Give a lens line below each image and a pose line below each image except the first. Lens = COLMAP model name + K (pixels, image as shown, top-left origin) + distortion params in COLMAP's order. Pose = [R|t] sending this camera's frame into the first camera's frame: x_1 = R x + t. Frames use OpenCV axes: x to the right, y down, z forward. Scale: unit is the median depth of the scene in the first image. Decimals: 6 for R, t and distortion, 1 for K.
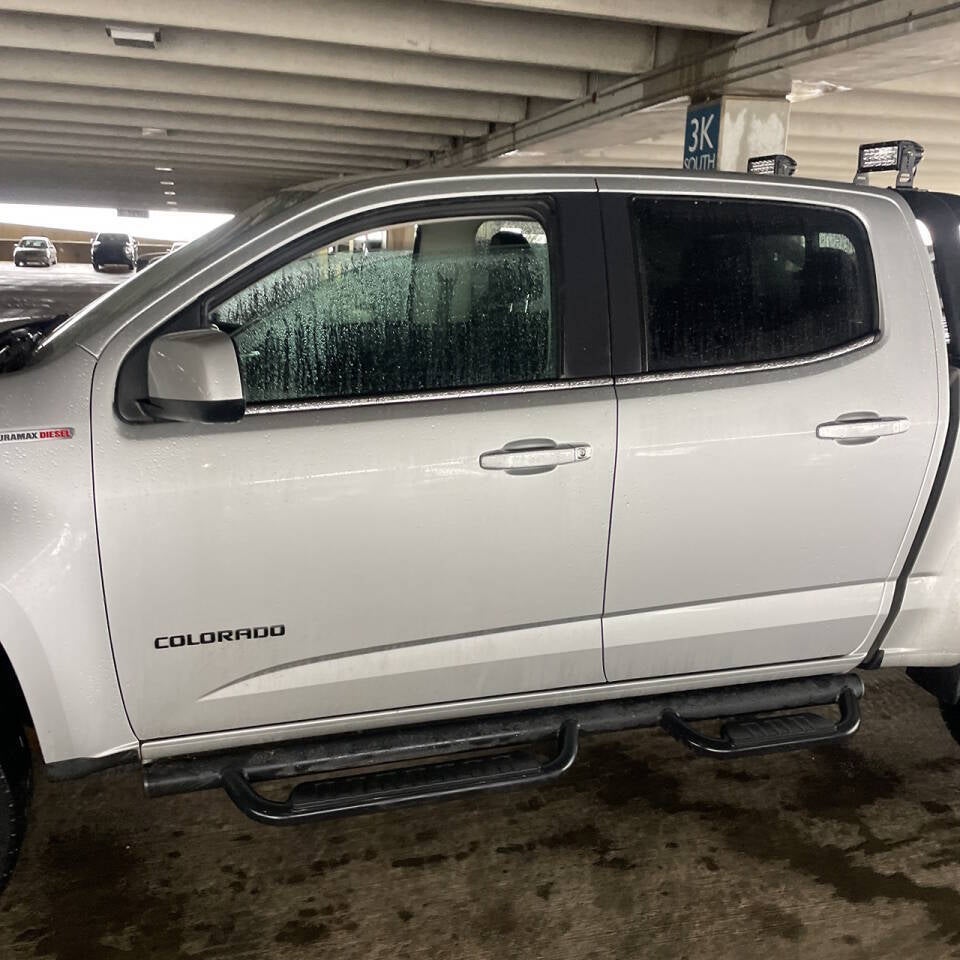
lens RADIAL K [[965.4, 0, 472.6], [0, 965.4, 475.9], [0, 0, 1]] dist [0.087573, -0.111820]
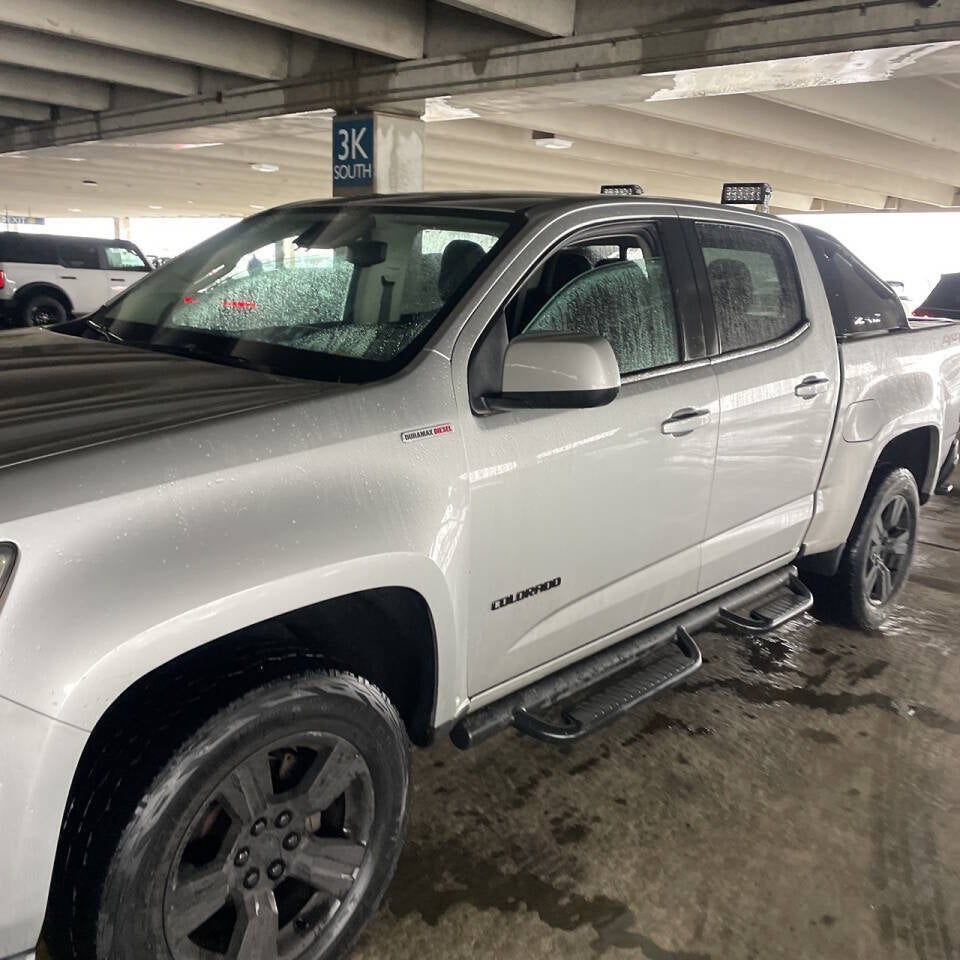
lens RADIAL K [[965.4, 0, 472.6], [0, 965.4, 475.9], [0, 0, 1]] dist [0.087573, -0.111820]
pose [[0.858805, -0.105494, 0.501323, -0.321679], [0.103147, 0.994135, 0.032497, -0.007348], [-0.501811, 0.023802, 0.864650, 0.007694]]
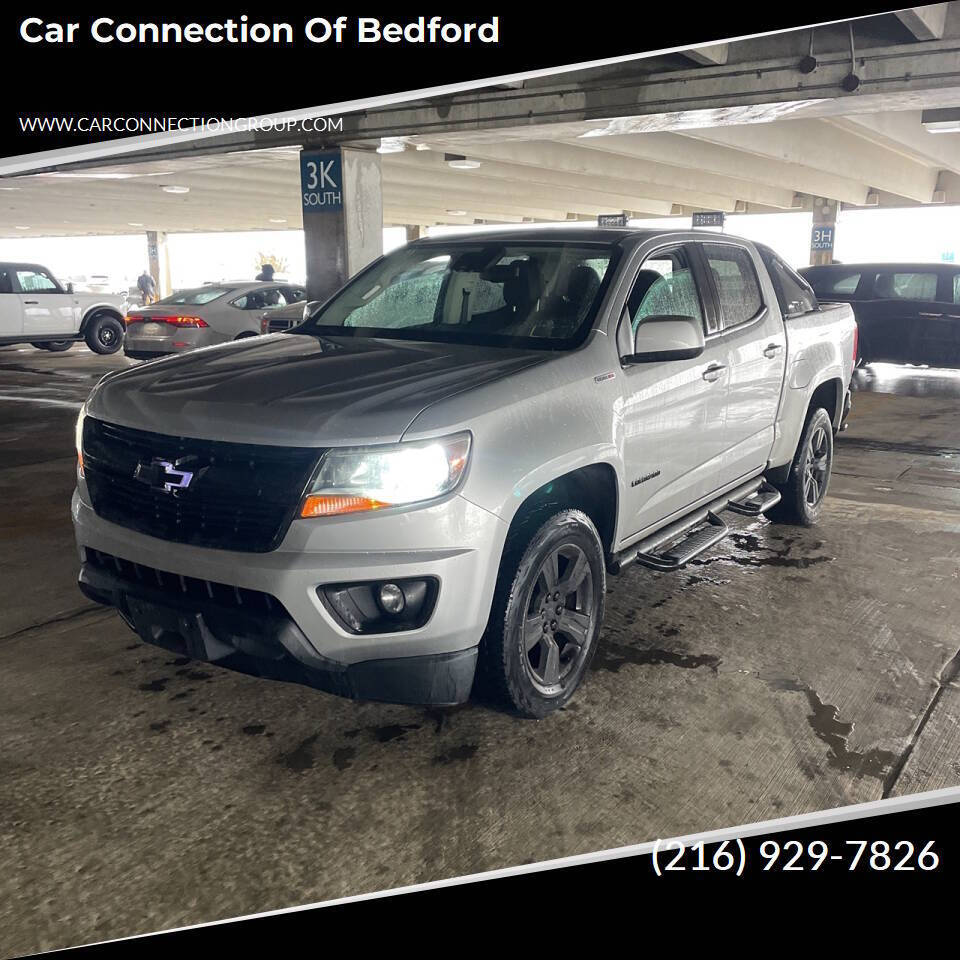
lens RADIAL K [[967.9, 0, 480.0], [0, 967.9, 480.0], [0, 0, 1]] dist [0.102895, -0.146849]
pose [[0.768127, -0.160229, 0.619926, -0.616611], [0.166025, 0.984911, 0.048849, 0.008001], [-0.618398, 0.065401, 0.783139, -0.107013]]
